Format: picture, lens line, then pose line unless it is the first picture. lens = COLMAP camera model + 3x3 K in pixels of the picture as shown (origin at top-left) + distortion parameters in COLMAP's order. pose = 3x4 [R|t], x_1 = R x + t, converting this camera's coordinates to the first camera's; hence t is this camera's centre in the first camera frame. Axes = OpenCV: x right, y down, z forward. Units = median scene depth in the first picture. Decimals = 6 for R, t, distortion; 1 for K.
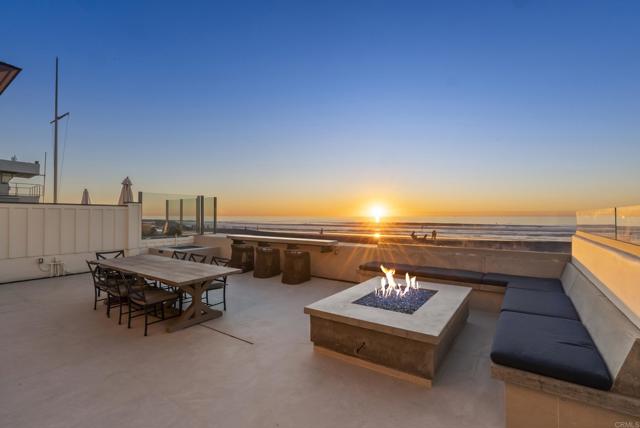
lens RADIAL K [[292.2, 0, 320.0], [0, 292.2, 214.0], [0, 0, 1]] dist [-0.000622, 0.000301]
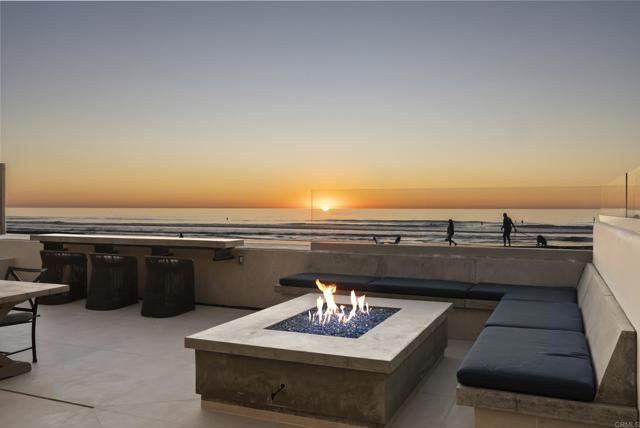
lens RADIAL K [[542.4, 0, 320.0], [0, 542.4, 214.0], [0, 0, 1]] dist [0.023478, 0.000152]
pose [[0.980698, -0.003094, 0.195502, 0.000269], [-0.000033, 0.999872, 0.015989, 0.046594], [-0.195526, -0.015687, 0.980573, -0.147134]]
